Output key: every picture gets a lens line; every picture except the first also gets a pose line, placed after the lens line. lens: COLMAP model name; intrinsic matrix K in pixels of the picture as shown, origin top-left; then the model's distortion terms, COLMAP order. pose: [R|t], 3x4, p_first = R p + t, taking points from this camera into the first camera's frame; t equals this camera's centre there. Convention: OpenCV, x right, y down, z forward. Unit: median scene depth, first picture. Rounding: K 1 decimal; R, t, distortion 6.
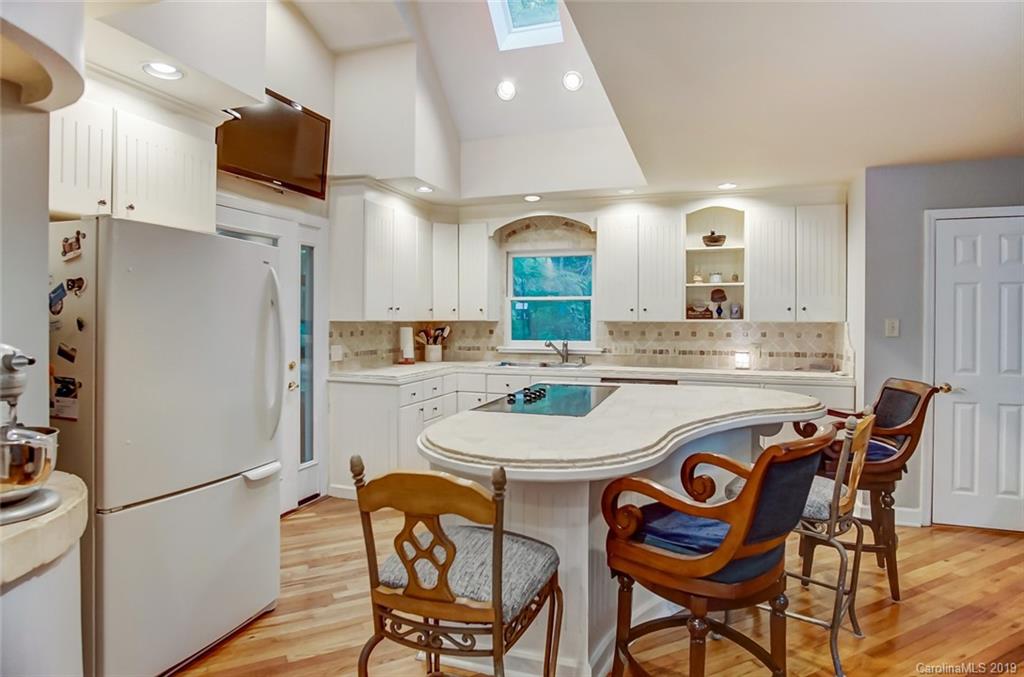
lens RADIAL K [[565.7, 0, 520.1], [0, 565.7, 320.8], [0, 0, 1]] dist [-0.029206, 0.001447]
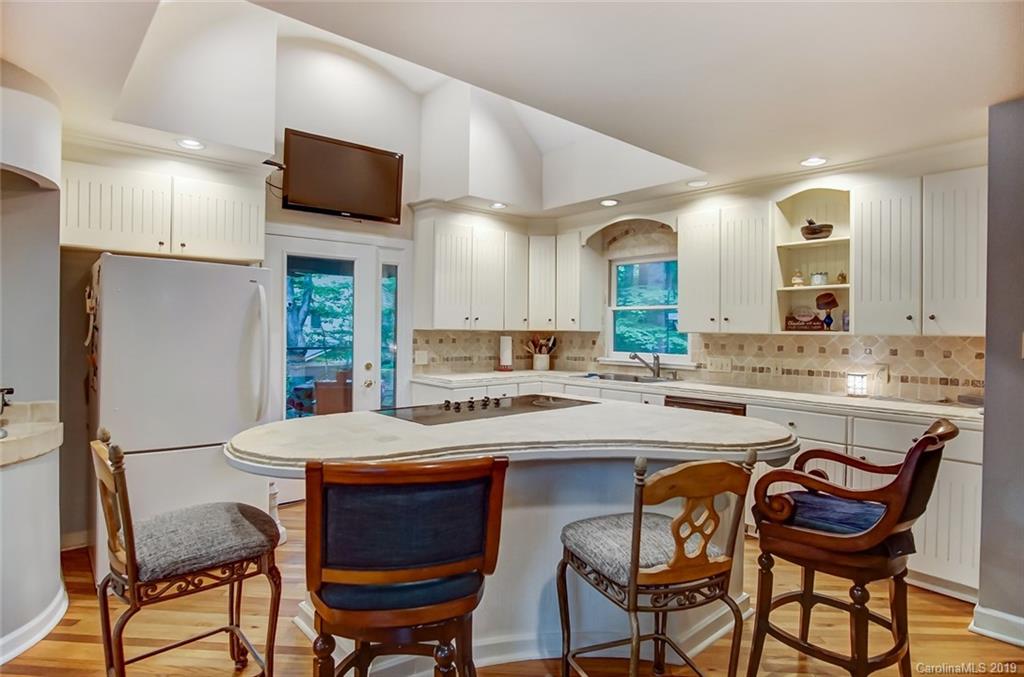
lens RADIAL K [[550.4, 0, 514.6], [0, 550.4, 337.7], [0, 0, 1]] dist [-0.033642, 0.006619]
pose [[0.864458, 0.014436, -0.502498, 0.349805], [-0.009825, 0.999882, 0.011823, 0.001573], [0.502610, -0.005284, 0.864497, 0.118591]]
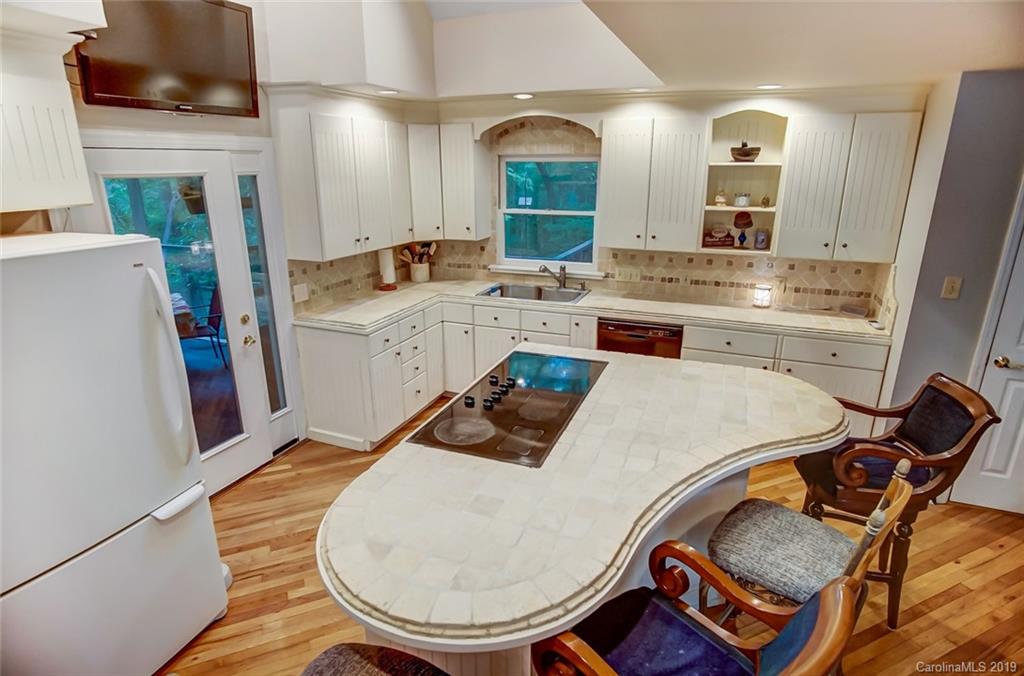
lens RADIAL K [[550.4, 0, 514.6], [0, 550.4, 337.2], [0, 0, 1]] dist [-0.033642, 0.006619]
pose [[0.998309, 0.014003, -0.056411, 0.057755], [0.003324, 0.955200, 0.295941, -0.117599], [0.058028, -0.295628, 0.953539, 0.146001]]
